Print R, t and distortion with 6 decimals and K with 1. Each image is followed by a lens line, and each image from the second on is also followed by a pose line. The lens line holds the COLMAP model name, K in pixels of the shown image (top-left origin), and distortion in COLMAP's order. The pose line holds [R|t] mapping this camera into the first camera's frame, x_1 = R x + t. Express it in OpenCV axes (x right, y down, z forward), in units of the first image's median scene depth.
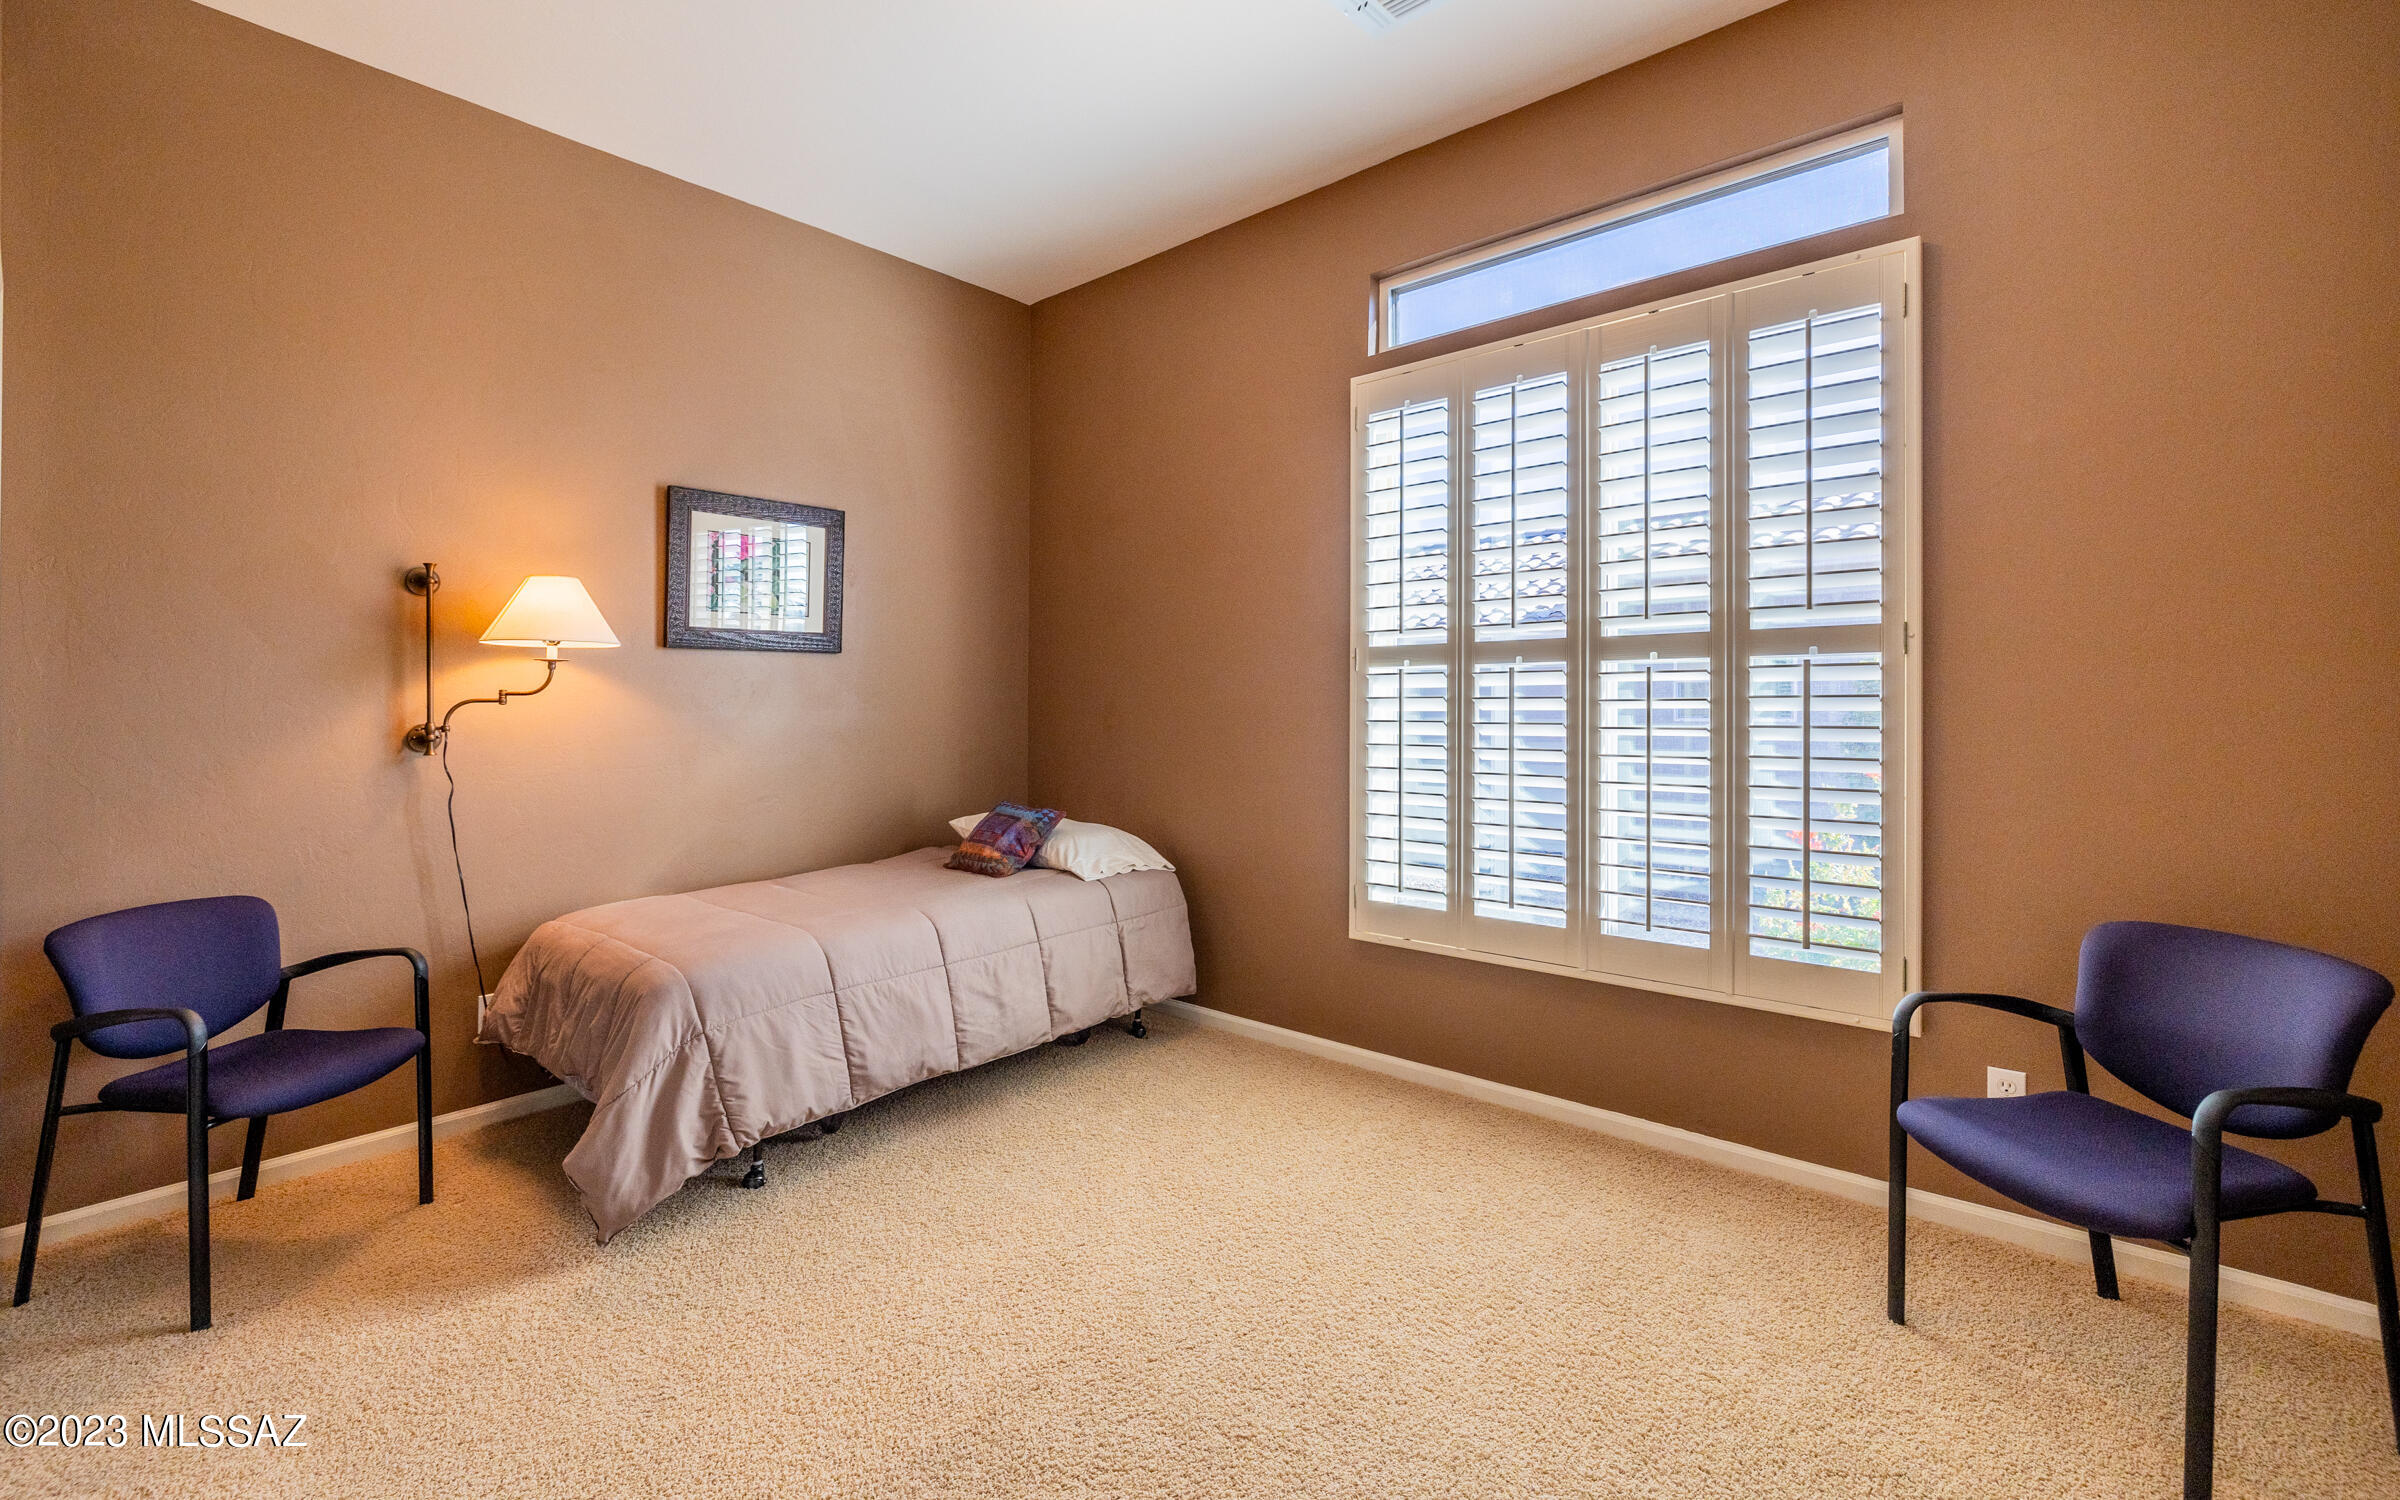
lens RADIAL K [[1024.9, 0, 1214.8], [0, 1024.9, 690.6], [0, 0, 1]] dist [-0.000345, 0.000006]
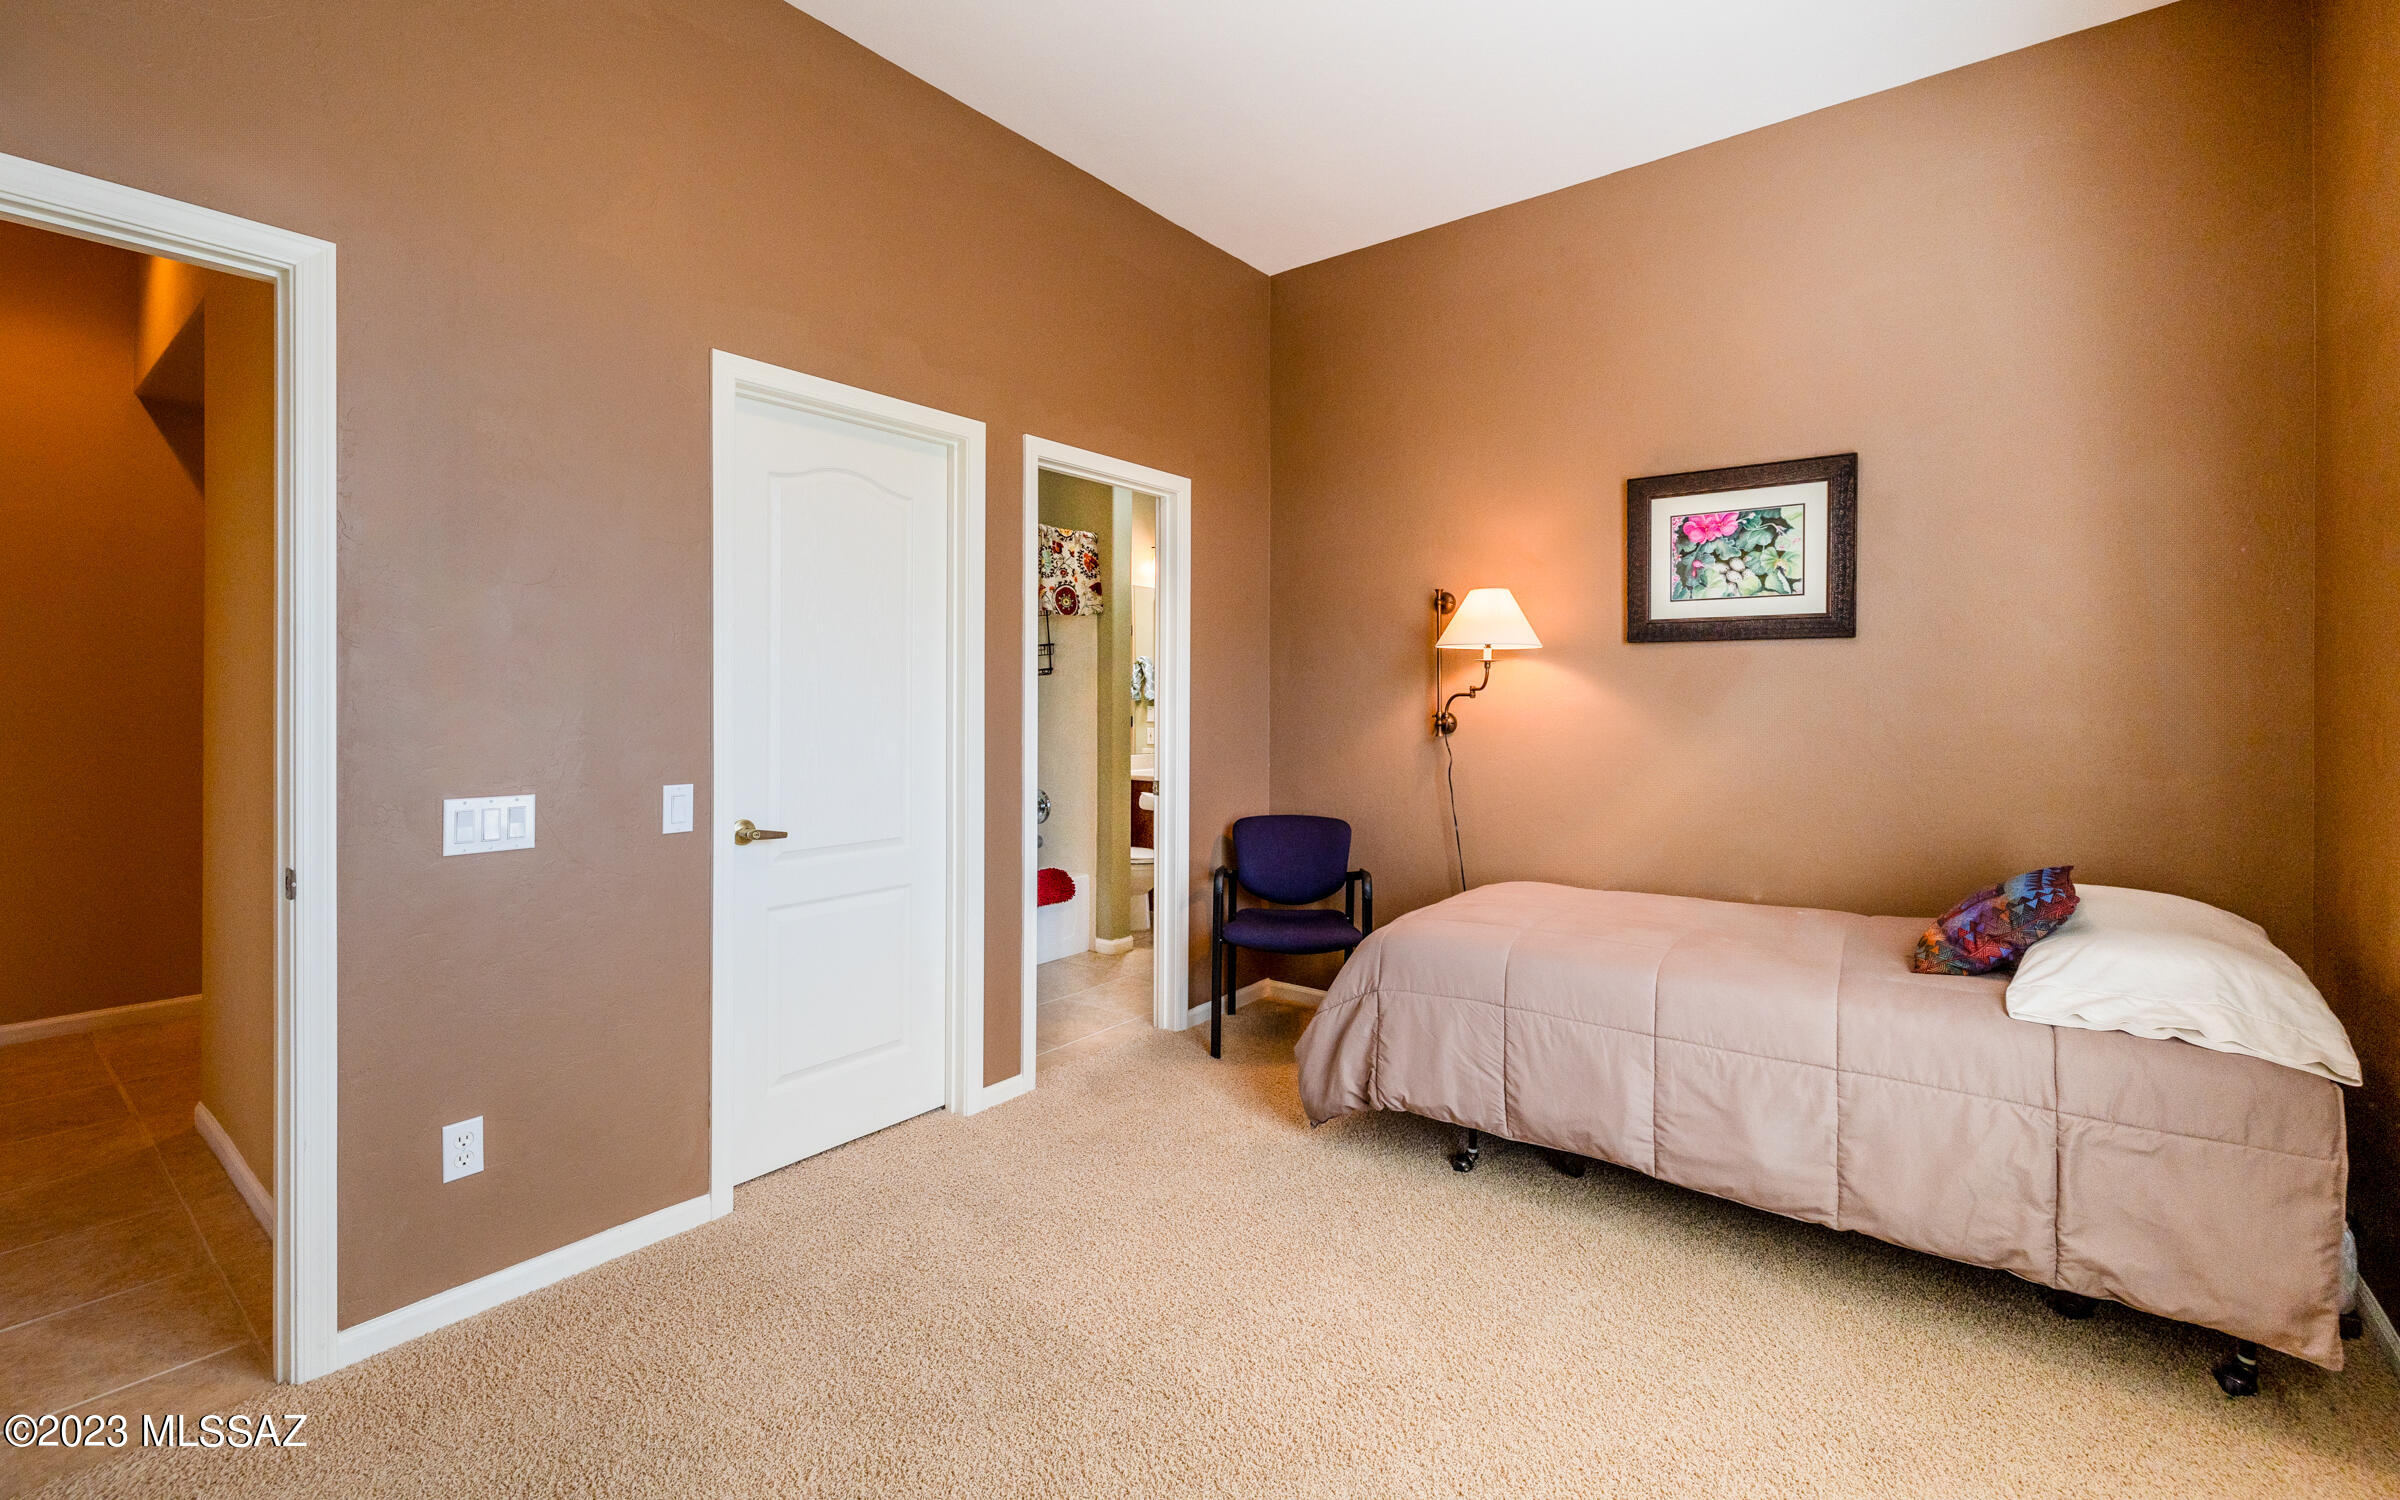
lens RADIAL K [[1024.9, 0, 1214.8], [0, 1024.9, 690.6], [0, 0, 1]] dist [-0.000345, 0.000006]
pose [[0.041893, 0.001062, -0.999122, 0.509283], [0.002680, 0.999996, 0.001176, 0.002394], [0.999119, -0.002727, 0.041890, 0.640182]]
